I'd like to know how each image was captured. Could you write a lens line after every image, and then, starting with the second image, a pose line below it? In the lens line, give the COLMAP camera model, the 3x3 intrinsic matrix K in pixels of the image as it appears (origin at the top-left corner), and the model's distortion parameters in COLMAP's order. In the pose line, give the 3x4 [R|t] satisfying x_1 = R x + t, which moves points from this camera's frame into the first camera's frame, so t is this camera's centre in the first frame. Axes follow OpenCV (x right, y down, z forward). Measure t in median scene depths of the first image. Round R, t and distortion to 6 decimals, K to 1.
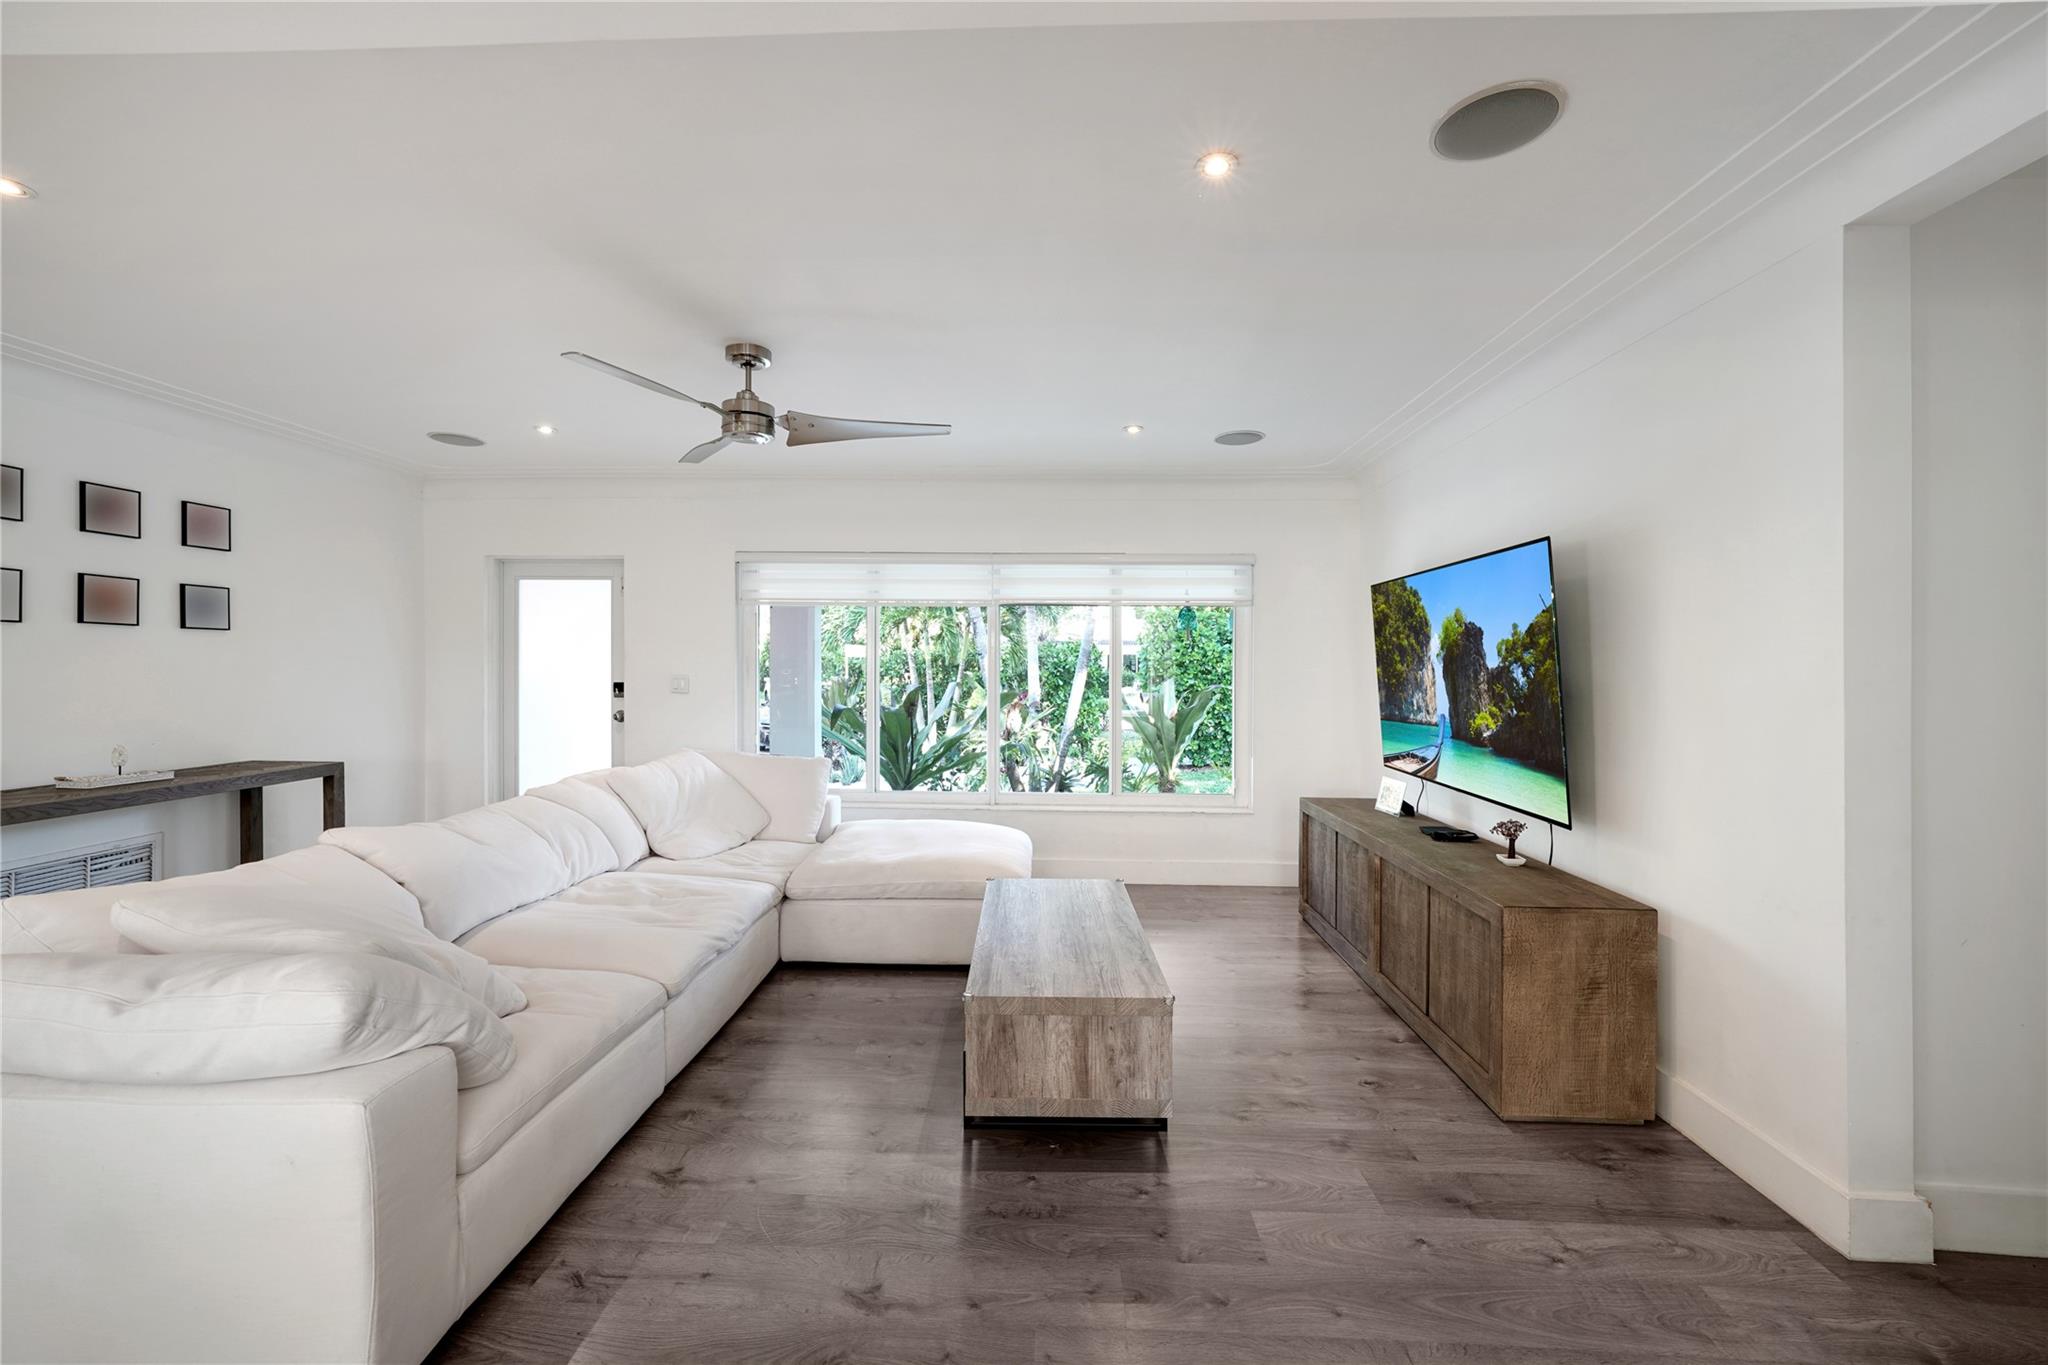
lens RADIAL K [[834.4, 0, 1016.1], [0, 834.4, 673.3], [0, 0, 1]] dist [-0.000203, 0.000661]
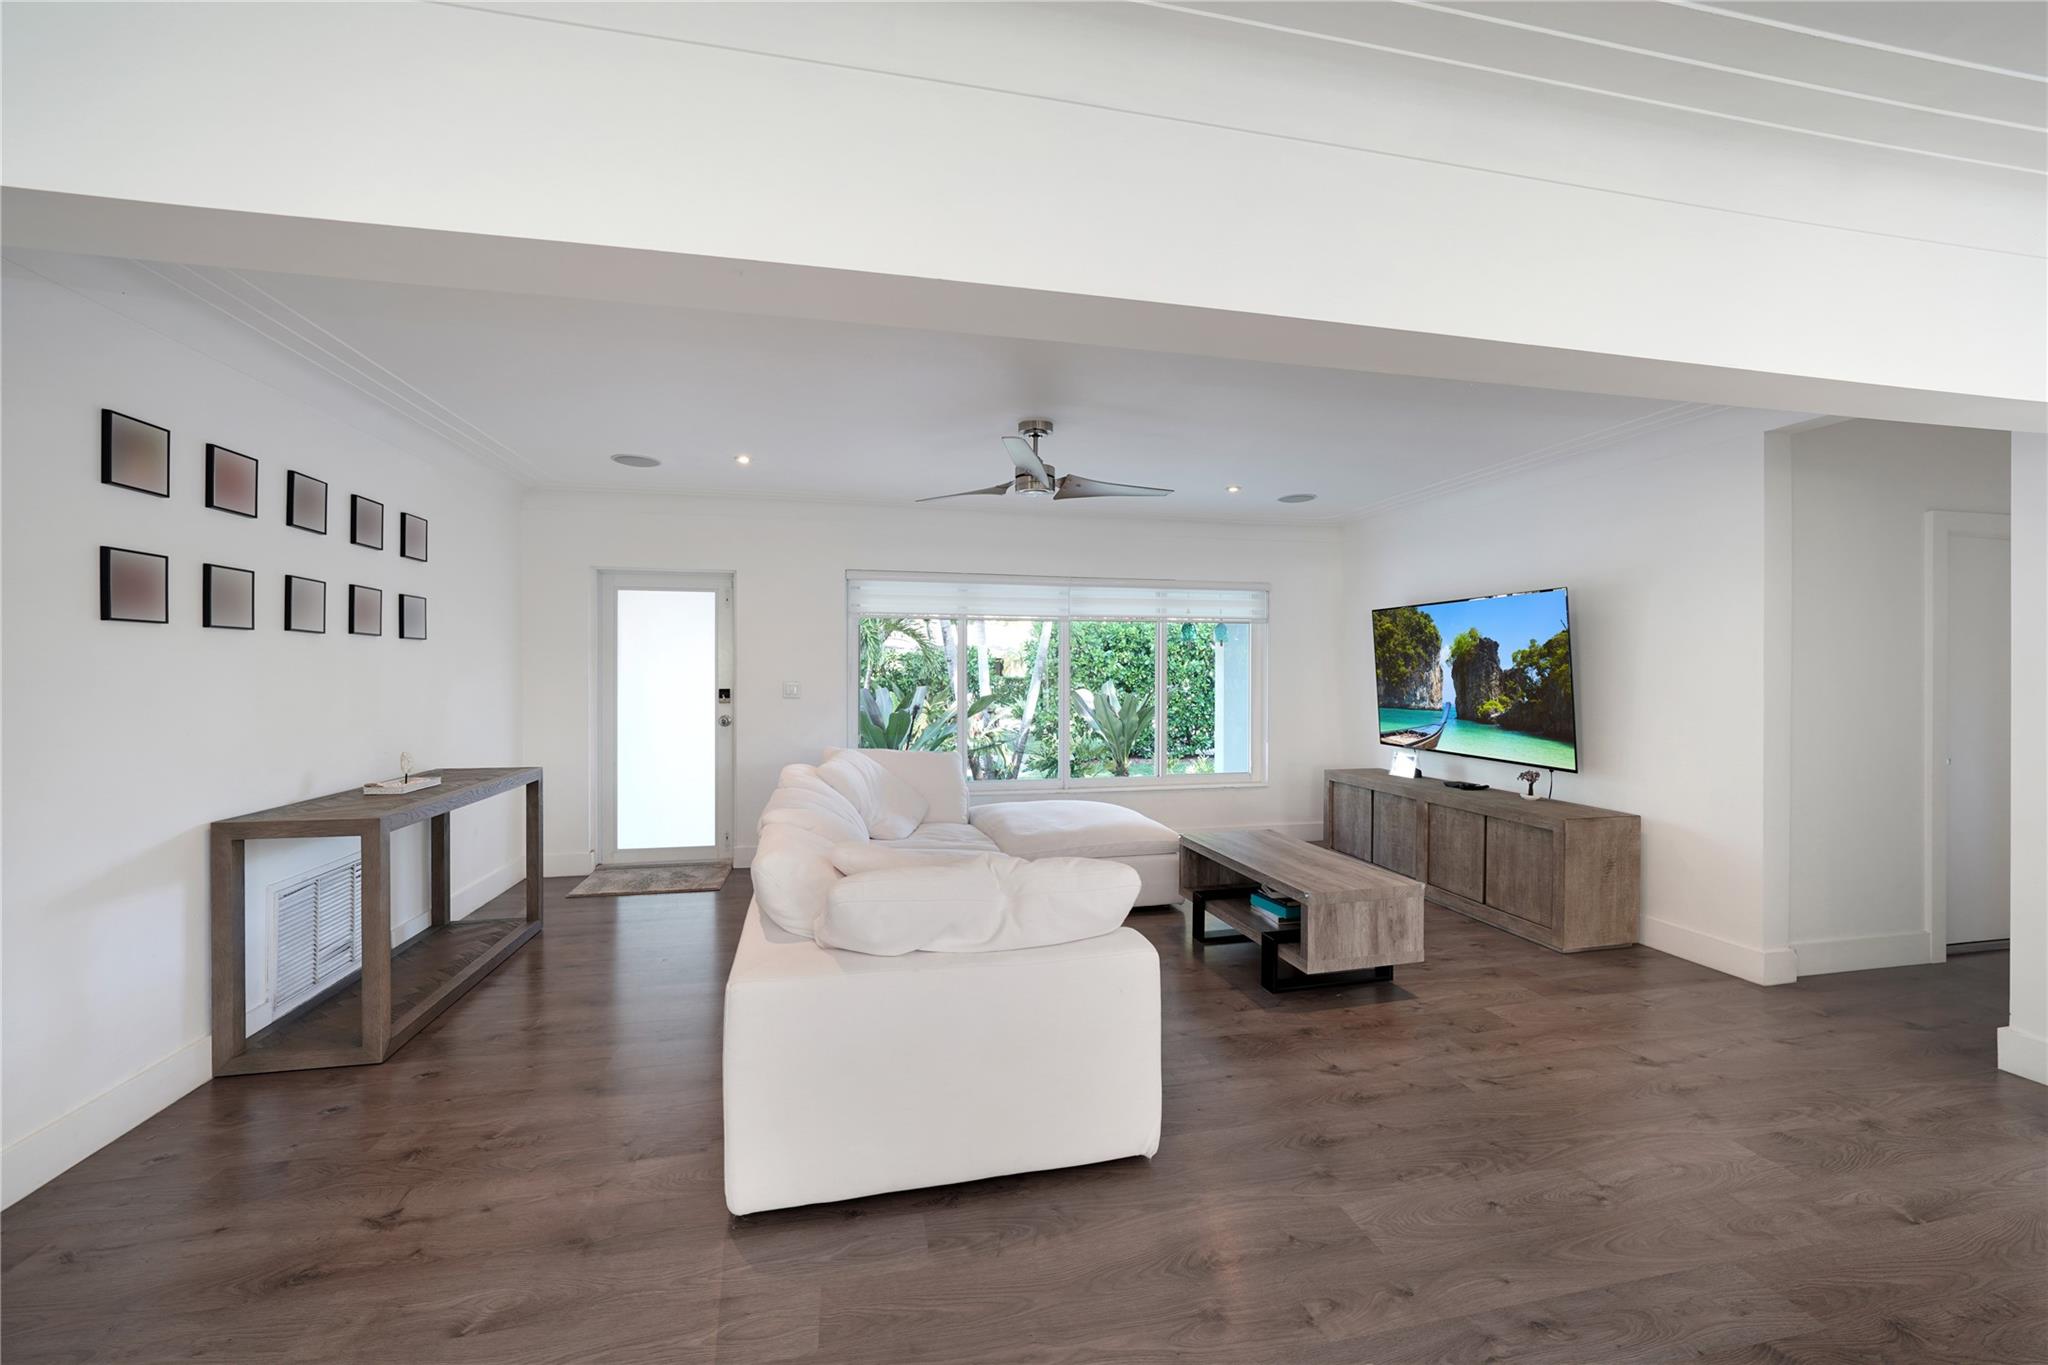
lens RADIAL K [[834.4, 0, 1025.9], [0, 834.4, 671.7], [0, 0, 1]] dist [-0.000203, 0.000661]
pose [[0.964475, -0.007521, 0.264069, -0.624916], [0.008973, 0.999951, -0.004292, -0.004089], [-0.264023, 0.006509, 0.964494, -0.204358]]
